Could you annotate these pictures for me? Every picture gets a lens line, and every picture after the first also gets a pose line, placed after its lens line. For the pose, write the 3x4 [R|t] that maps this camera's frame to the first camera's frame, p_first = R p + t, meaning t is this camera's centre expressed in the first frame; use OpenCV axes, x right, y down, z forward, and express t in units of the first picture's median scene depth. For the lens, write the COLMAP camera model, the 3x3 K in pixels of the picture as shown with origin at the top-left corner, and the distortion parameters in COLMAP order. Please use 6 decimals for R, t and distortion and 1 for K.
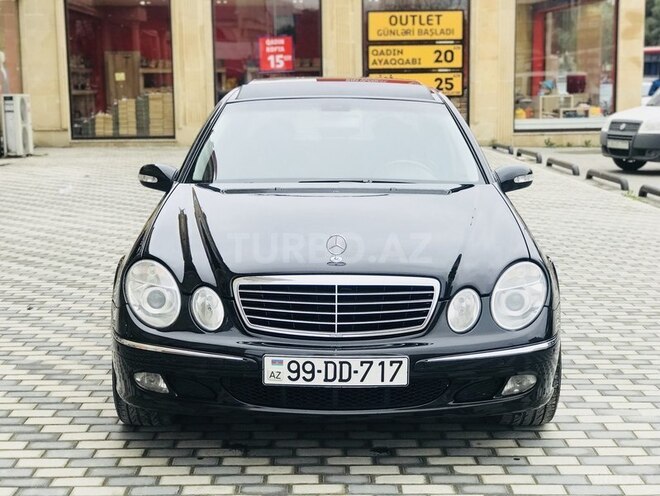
lens RADIAL K [[1096.8, 0, 332.6], [0, 1096.8, 251.9], [0, 0, 1]] dist [0.084444, 0.000000]
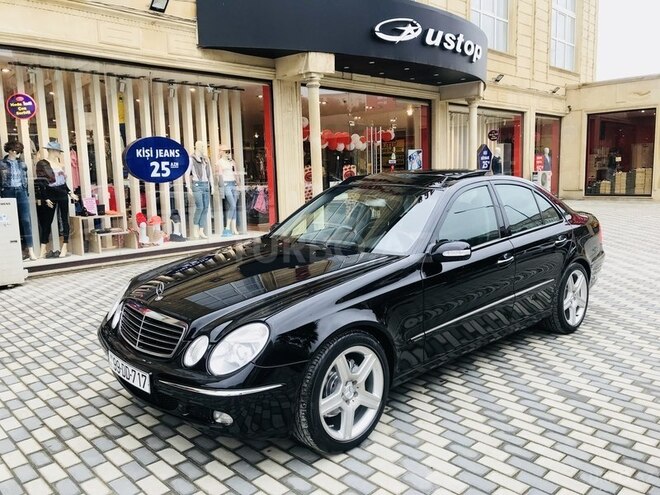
lens RADIAL K [[545.7, 0, 331.2], [0, 545.7, 246.1], [0, 0, 1]] dist [0.027766, -0.018790]
pose [[0.692865, 0.093971, -0.714918, 0.697182], [-0.093574, 0.994806, 0.040073, -0.116462], [0.714970, 0.039133, 0.698060, 0.636548]]
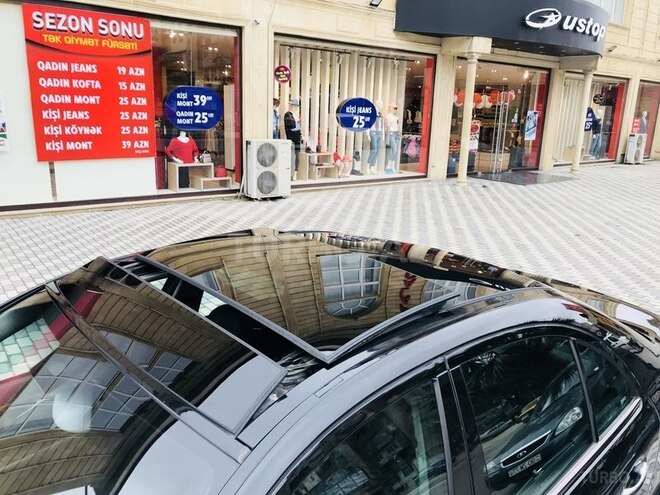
lens RADIAL K [[545.7, 0, 324.6], [0, 545.7, 244.9], [0, 0, 1]] dist [0.027766, -0.018790]
pose [[0.598583, 0.228593, -0.767752, 1.010774], [-0.163279, 0.973116, 0.162436, -0.065152], [0.784244, 0.028127, 0.619815, -0.389607]]
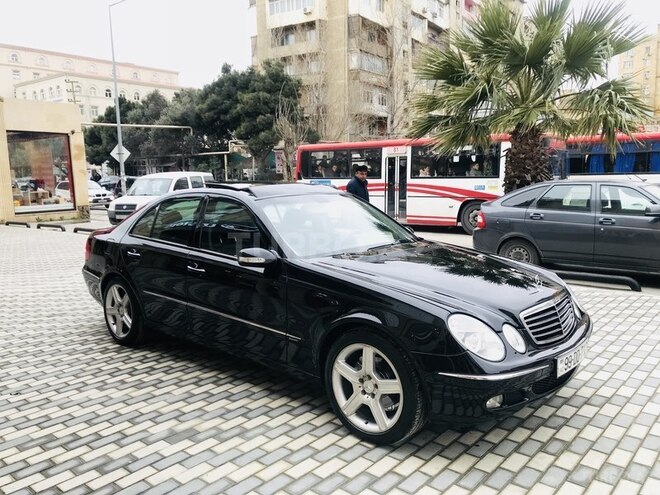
lens RADIAL K [[545.7, 0, 317.7], [0, 545.7, 237.3], [0, 0, 1]] dist [0.027766, -0.018790]
pose [[0.671079, -0.097967, 0.734885, -0.795808], [0.135607, 0.990728, 0.008240, -0.119641], [-0.728878, 0.094126, 0.678142, 0.679943]]
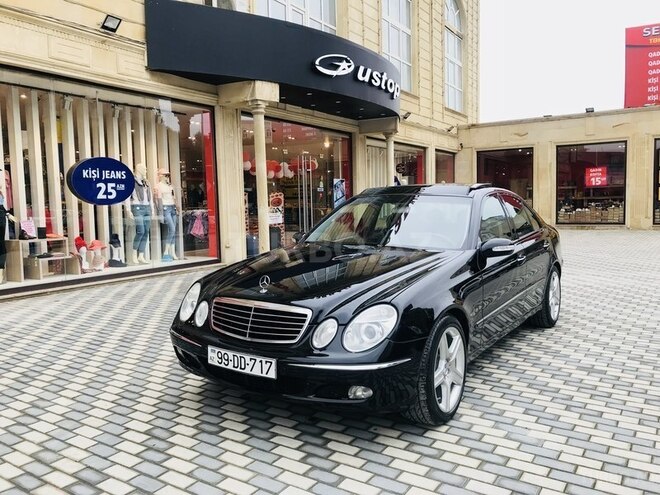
lens RADIAL K [[545.7, 0, 331.1], [0, 545.7, 246.3], [0, 0, 1]] dist [0.027766, -0.018790]
pose [[0.831244, 0.039263, -0.554520, 0.515187], [-0.074431, 0.996382, -0.041024, -0.032065], [0.550903, 0.075375, 0.831159, 0.393912]]
